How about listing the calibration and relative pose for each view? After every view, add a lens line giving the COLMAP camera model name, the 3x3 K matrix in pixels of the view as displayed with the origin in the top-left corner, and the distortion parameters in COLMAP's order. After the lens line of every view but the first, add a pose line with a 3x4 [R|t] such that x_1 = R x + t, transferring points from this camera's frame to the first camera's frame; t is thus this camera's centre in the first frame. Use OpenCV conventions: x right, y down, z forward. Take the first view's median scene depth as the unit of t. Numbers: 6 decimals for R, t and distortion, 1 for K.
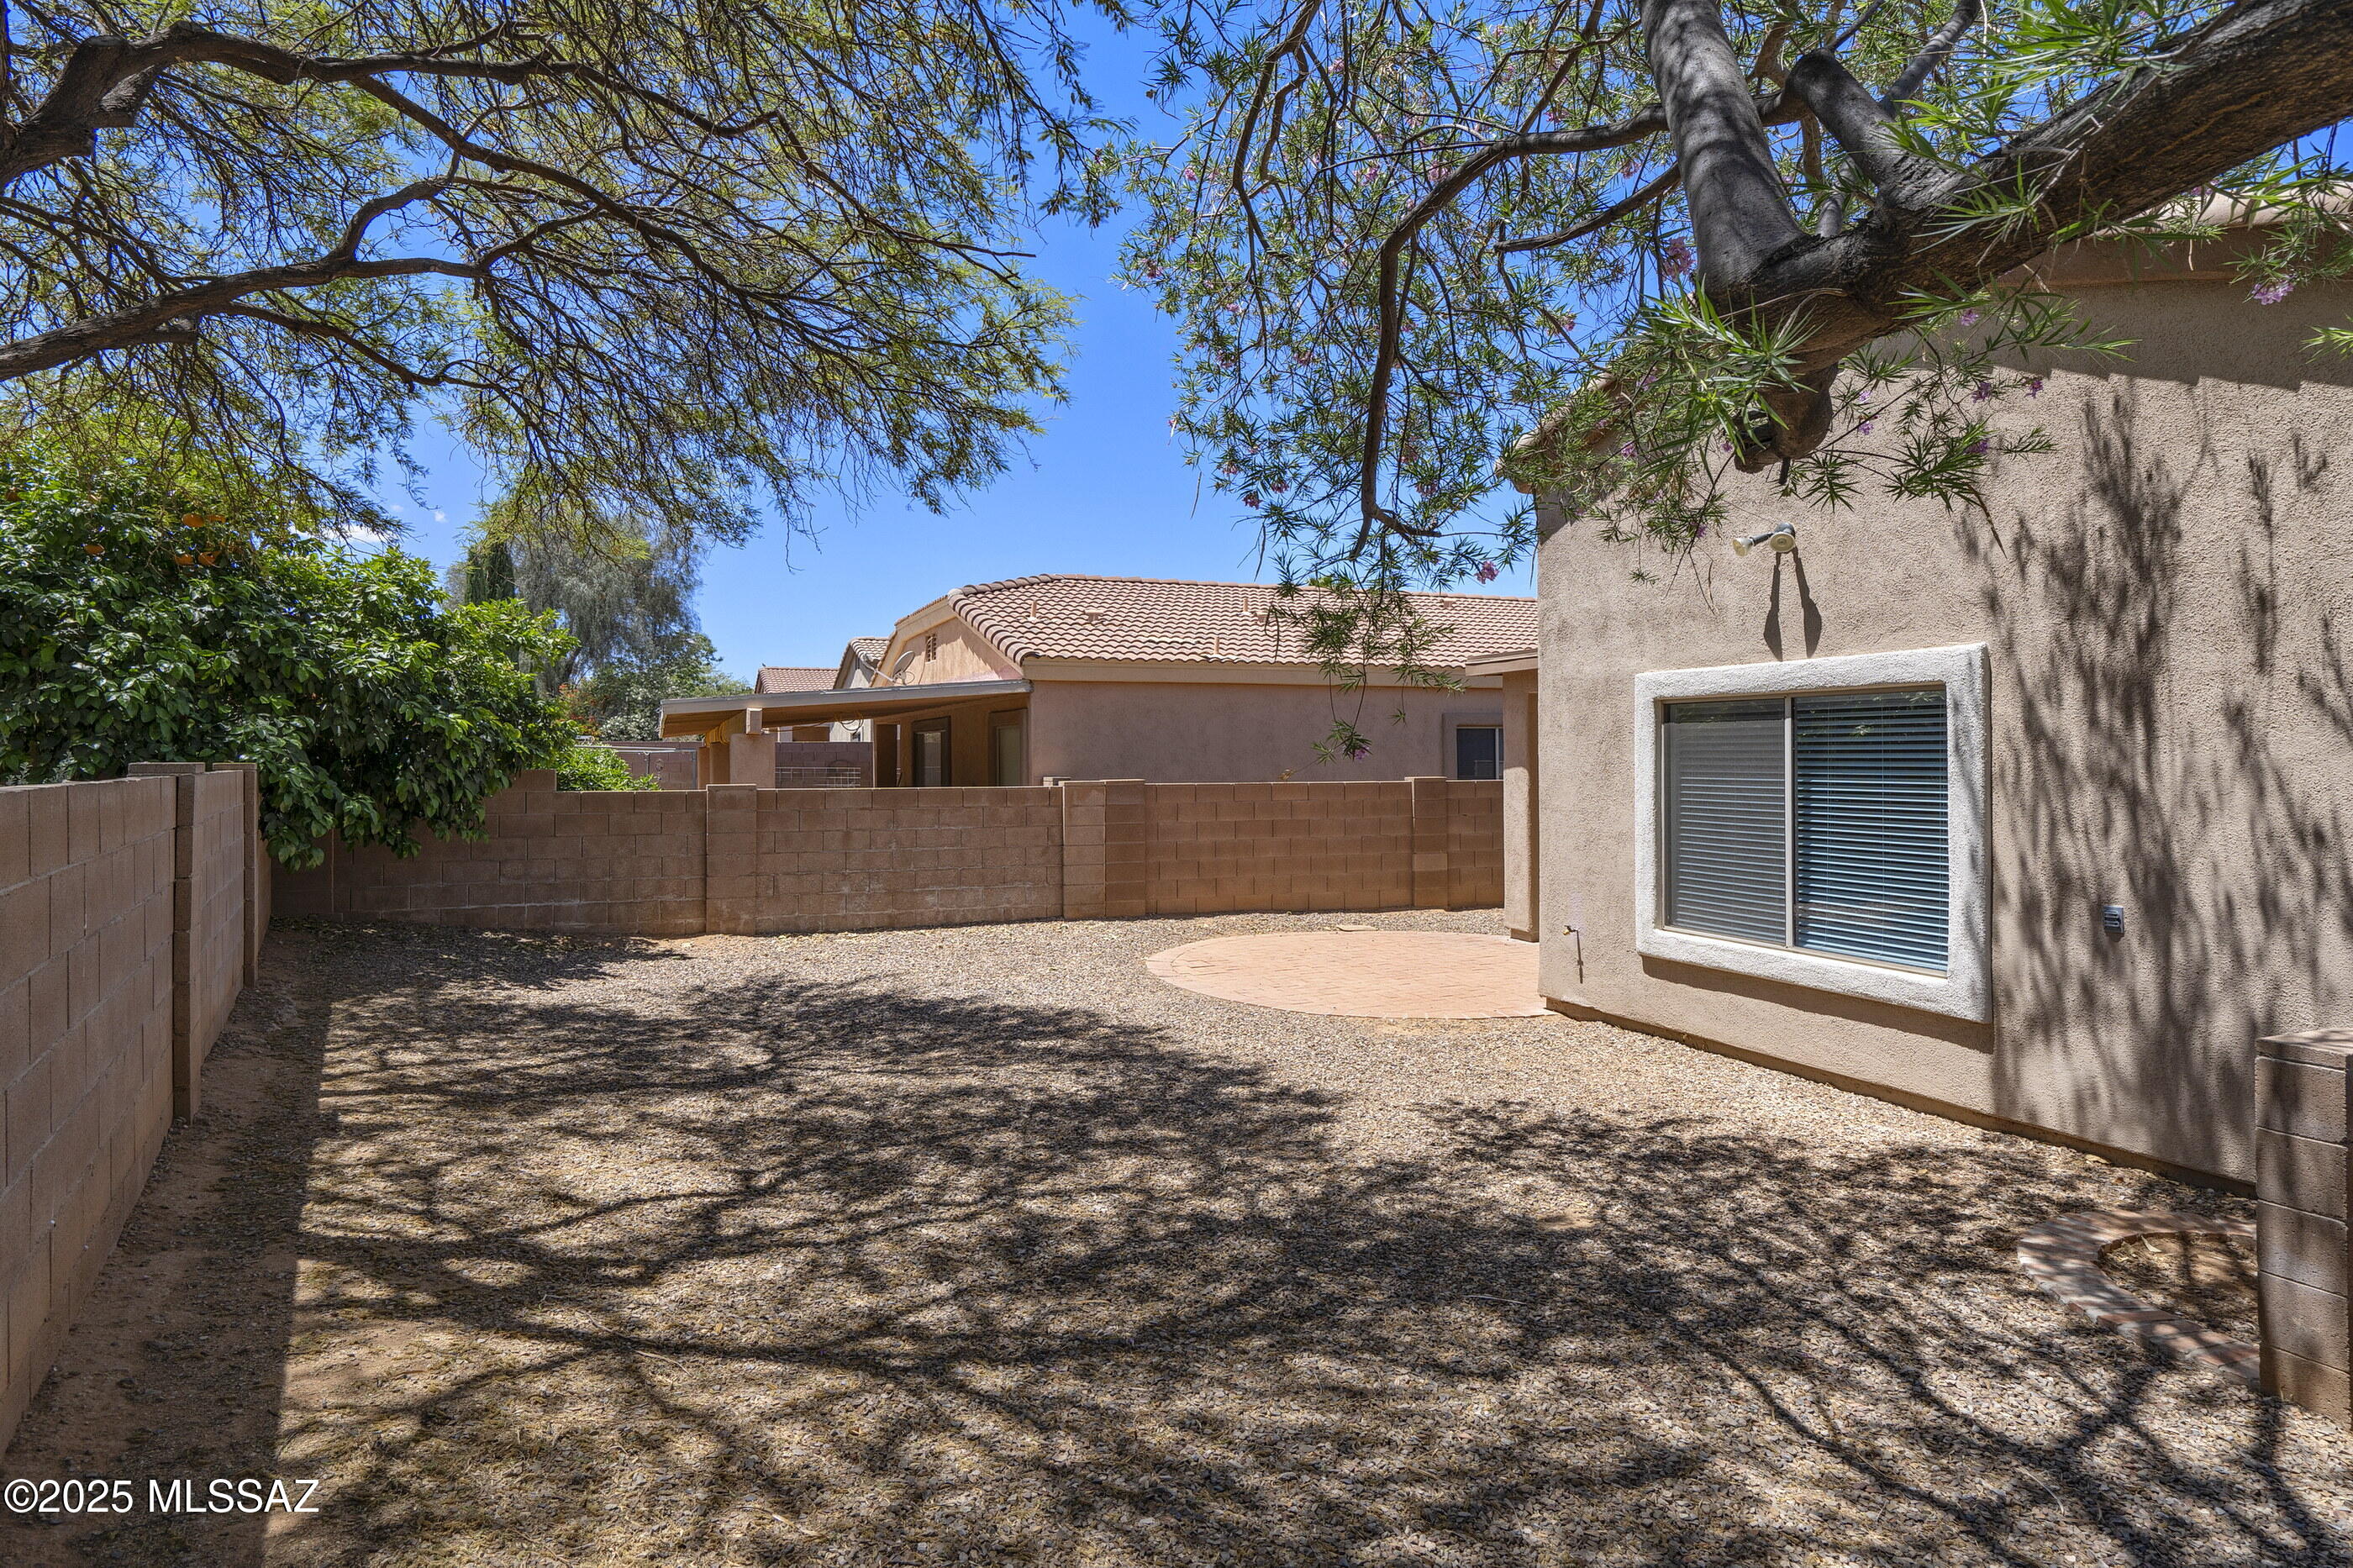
lens RADIAL K [[1166.5, 0, 1169.7], [0, 1166.5, 761.5], [0, 0, 1]] dist [-0.000845, 0.000381]
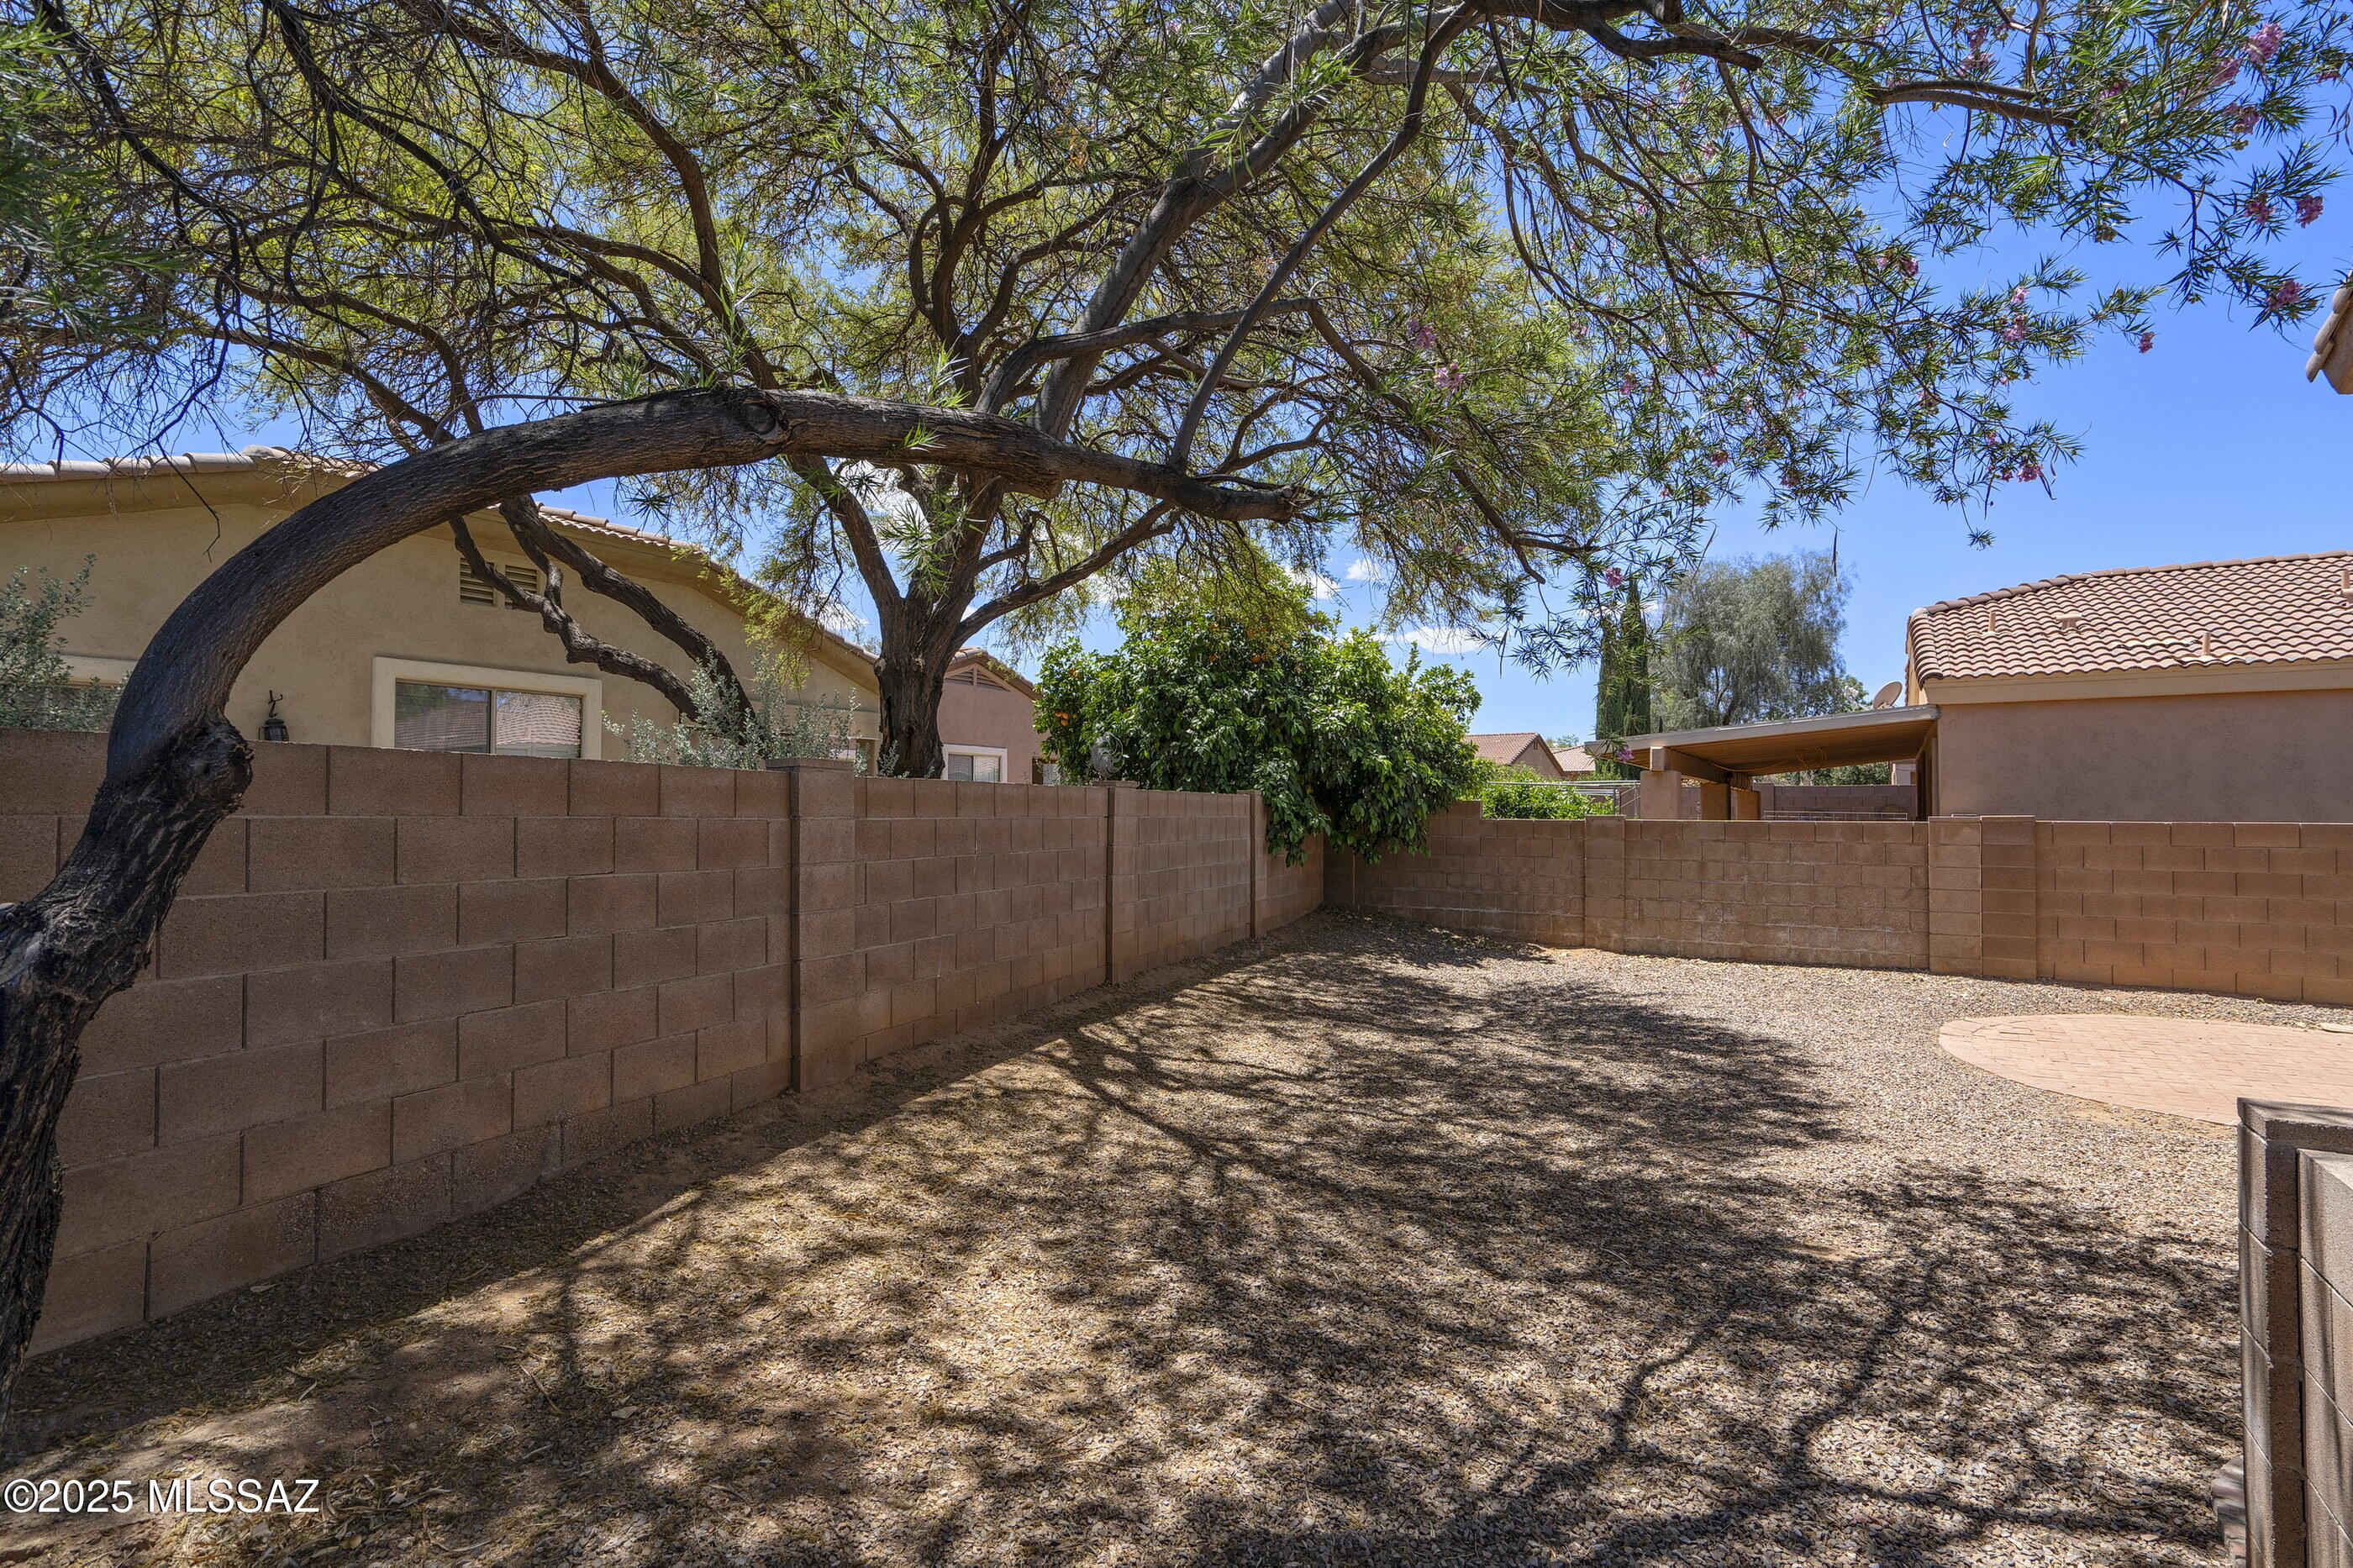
lens RADIAL K [[1166.5, 0, 1169.7], [0, 1166.5, 761.5], [0, 0, 1]] dist [-0.000845, 0.000381]
pose [[0.593576, -0.020275, -0.804522, 0.712096], [-0.015022, 0.999229, -0.036265, 0.040996], [0.804638, 0.033612, 0.592814, 0.016021]]
